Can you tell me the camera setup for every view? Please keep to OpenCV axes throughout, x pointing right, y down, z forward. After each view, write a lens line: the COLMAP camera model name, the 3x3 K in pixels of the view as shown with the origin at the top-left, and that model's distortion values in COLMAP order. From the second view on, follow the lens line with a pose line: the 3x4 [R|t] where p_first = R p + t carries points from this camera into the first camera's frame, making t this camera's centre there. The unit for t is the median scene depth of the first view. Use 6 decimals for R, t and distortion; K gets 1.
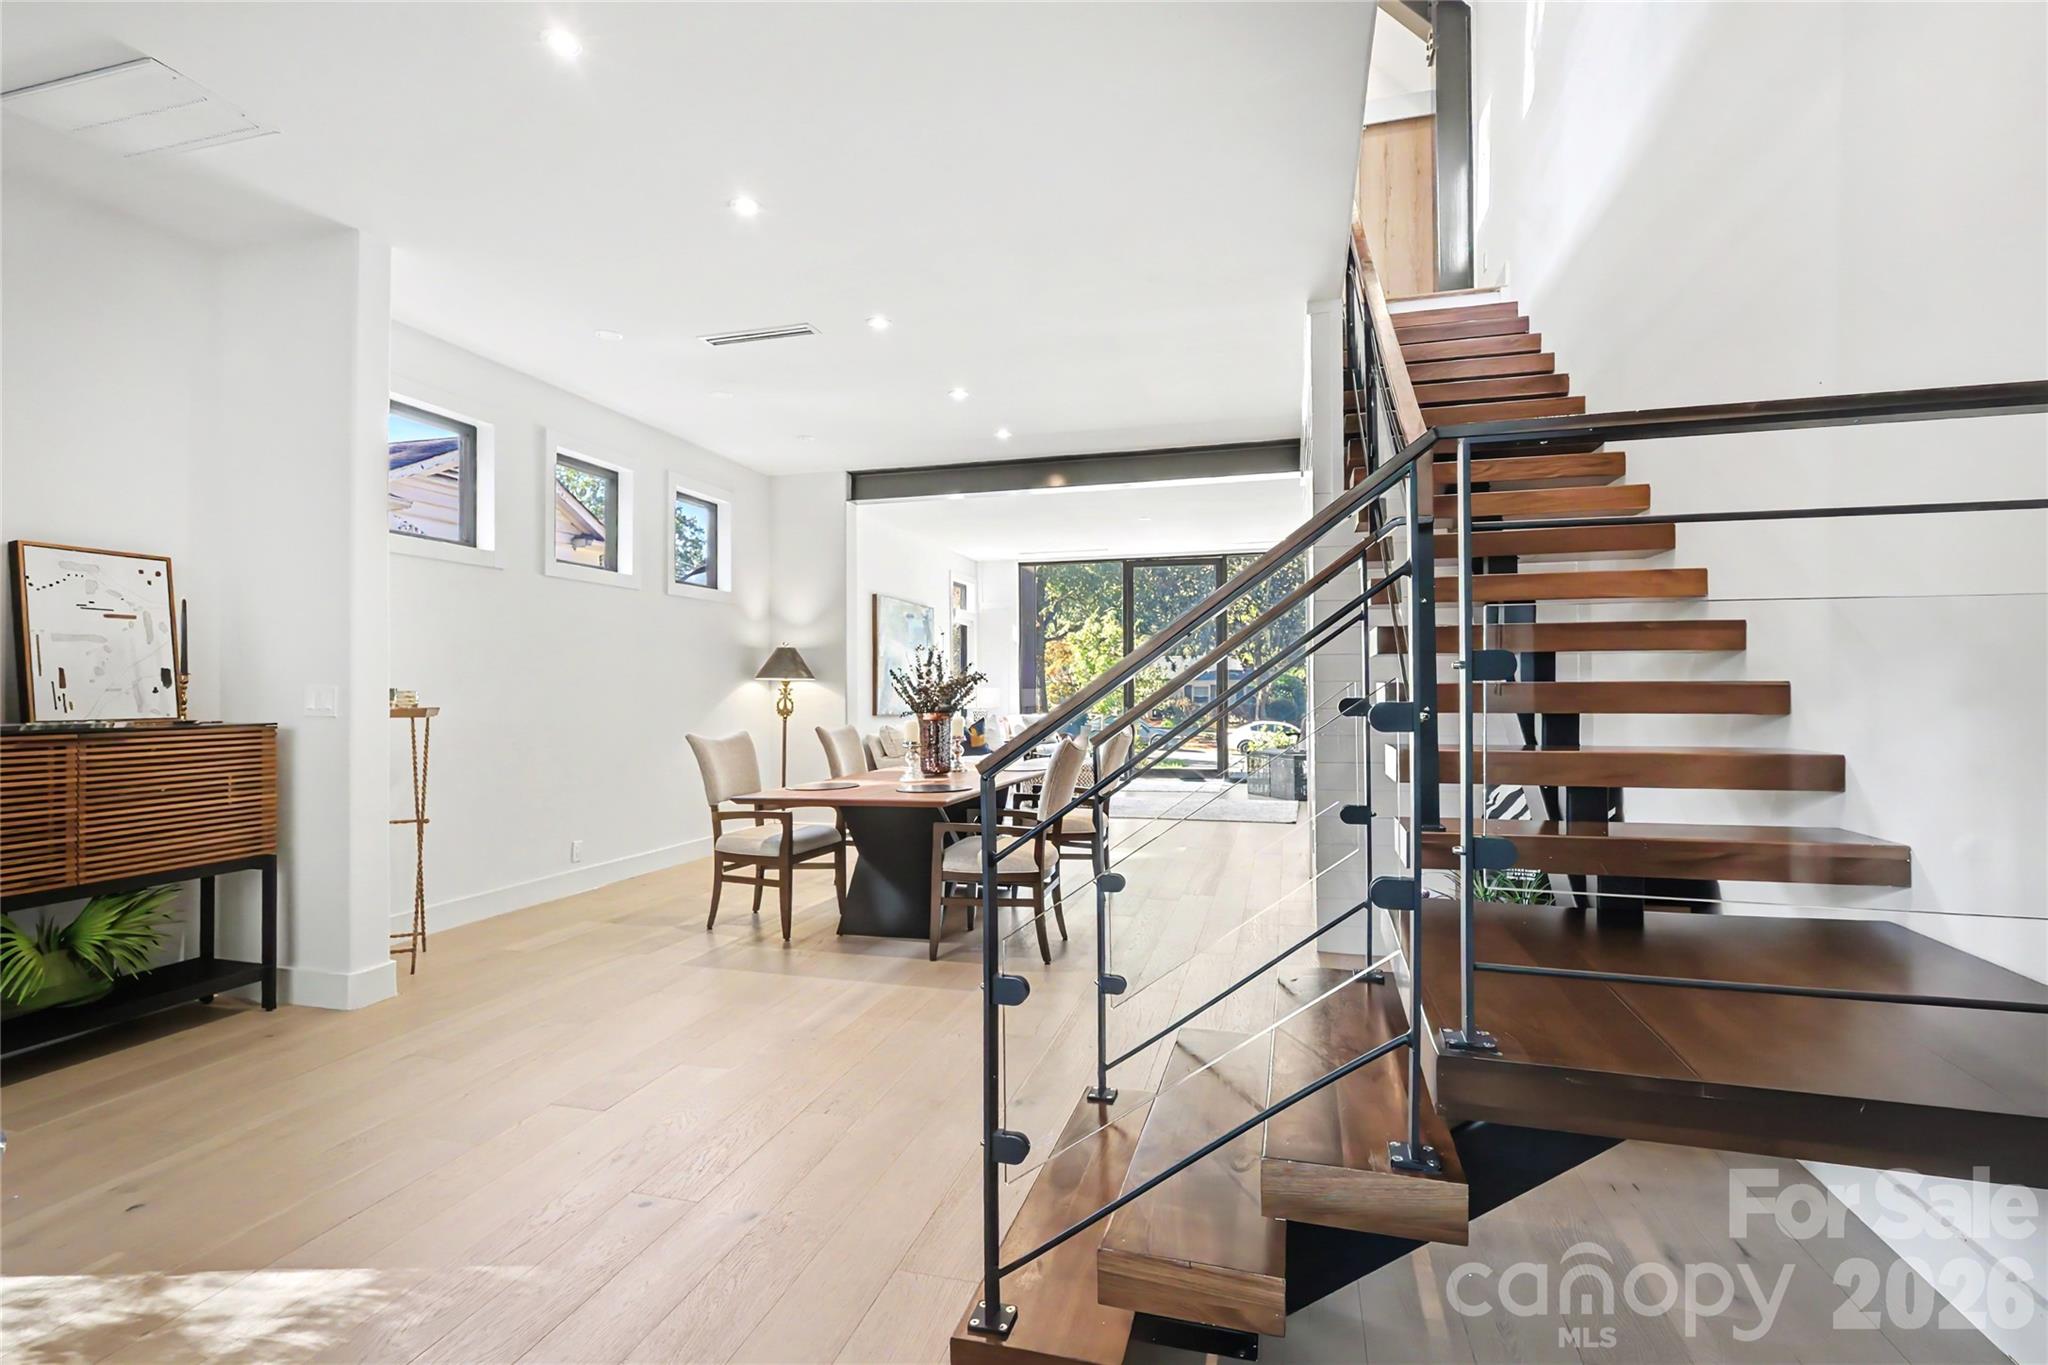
lens RADIAL K [[986.2, 0, 1018.1], [0, 986.2, 675.0], [0, 0, 1]] dist [0.002837, 0.000768]
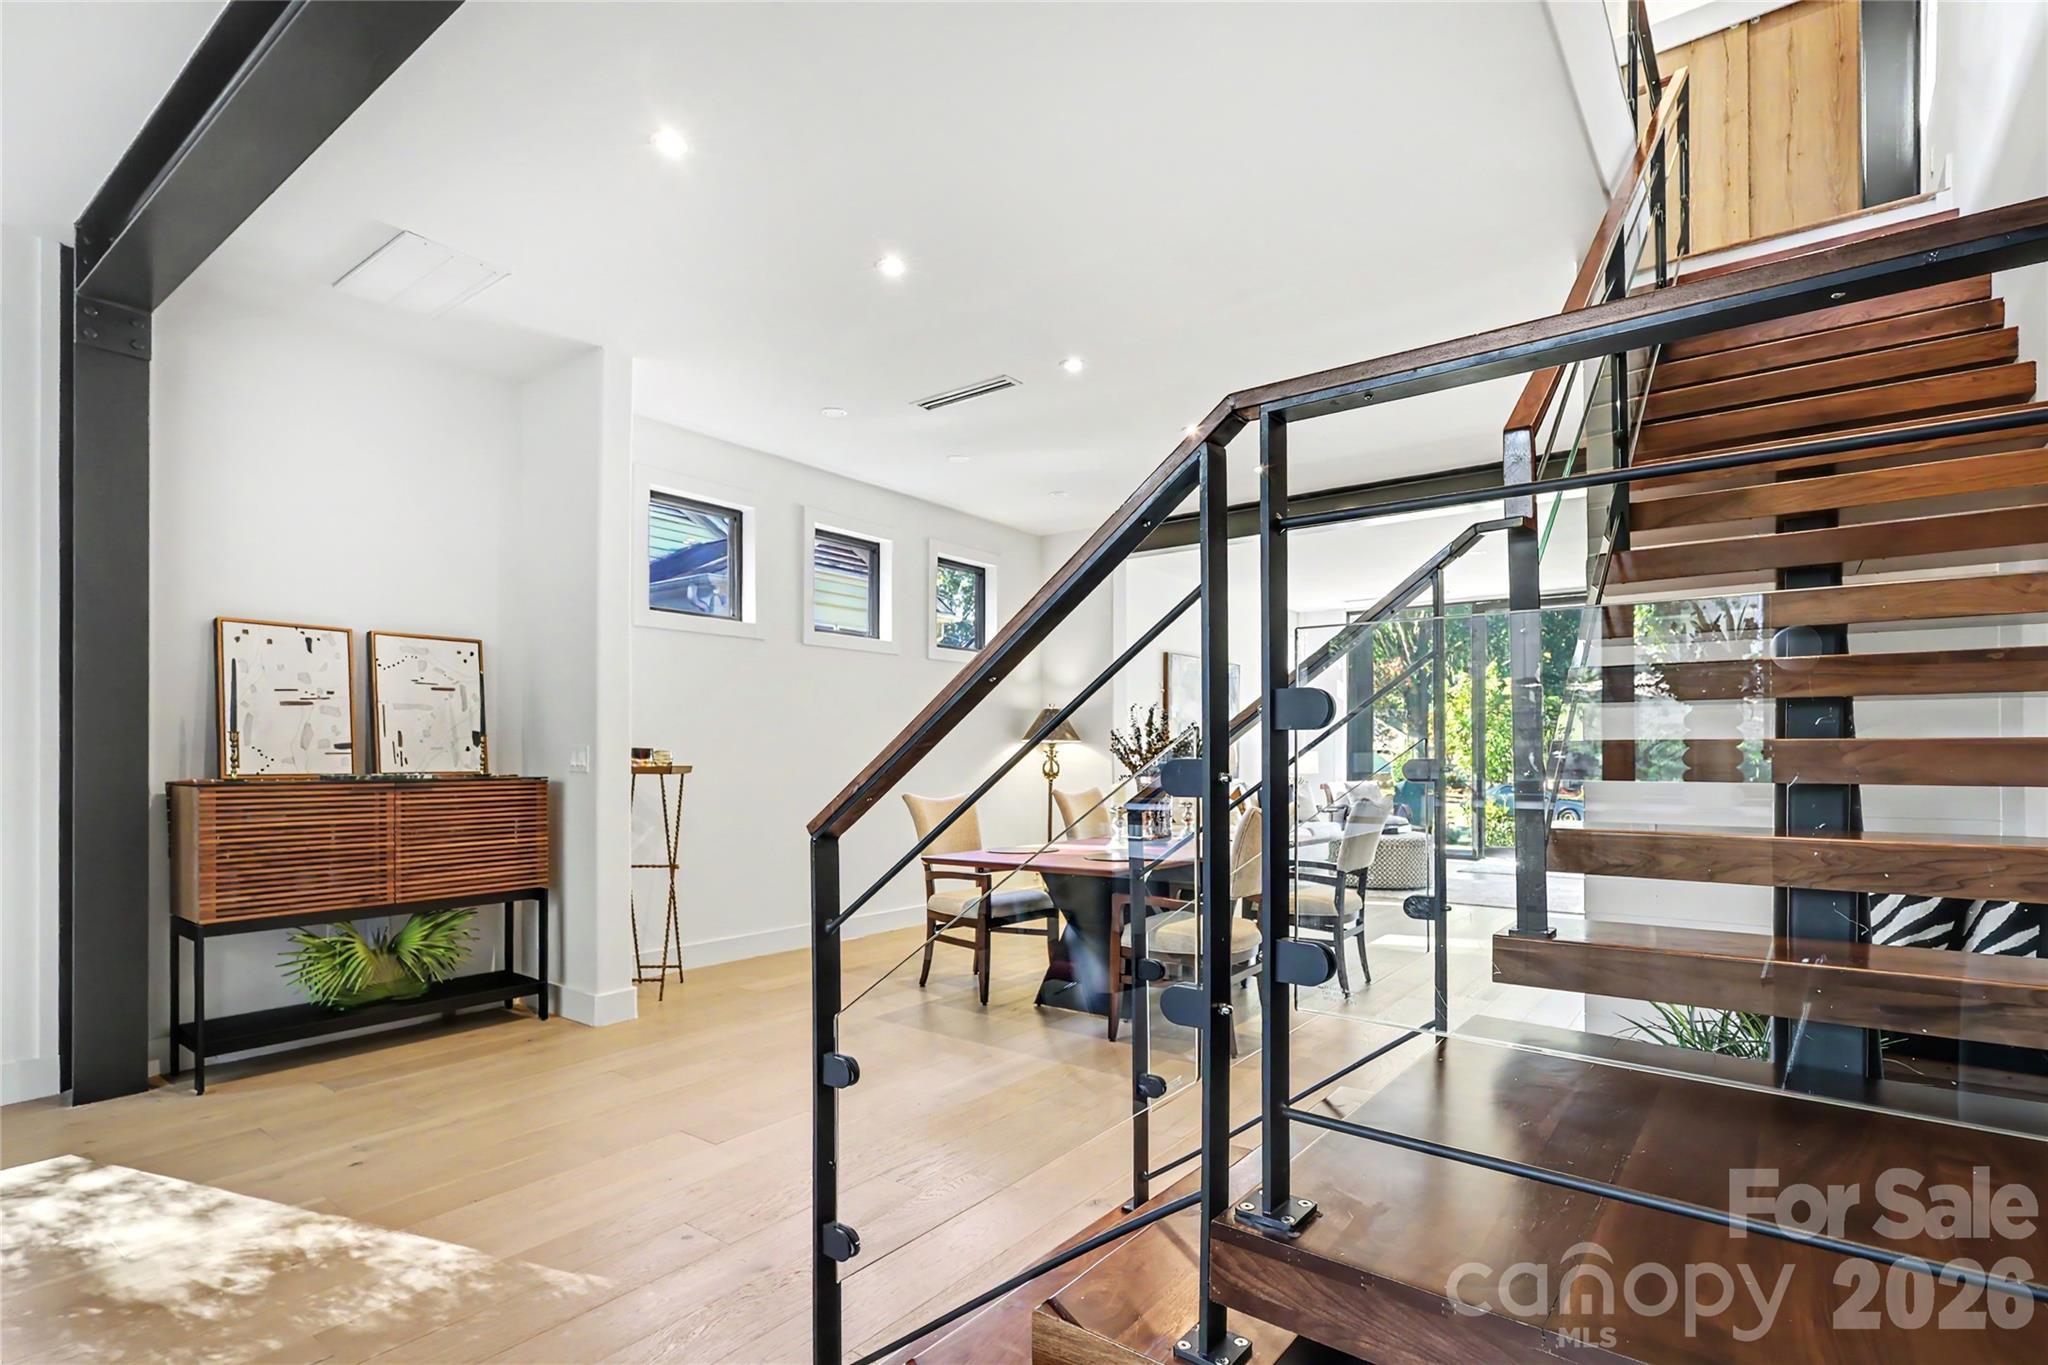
lens RADIAL K [[1017.4, 0, 1017.8], [0, 1017.4, 751.7], [0, 0, 1]] dist [-0.001277, 0.000873]
pose [[0.926012, 0.002869, -0.377482, 0.196300], [0.001652, 0.999931, 0.011652, 0.004419], [0.377489, -0.011414, 0.925944, 0.077512]]
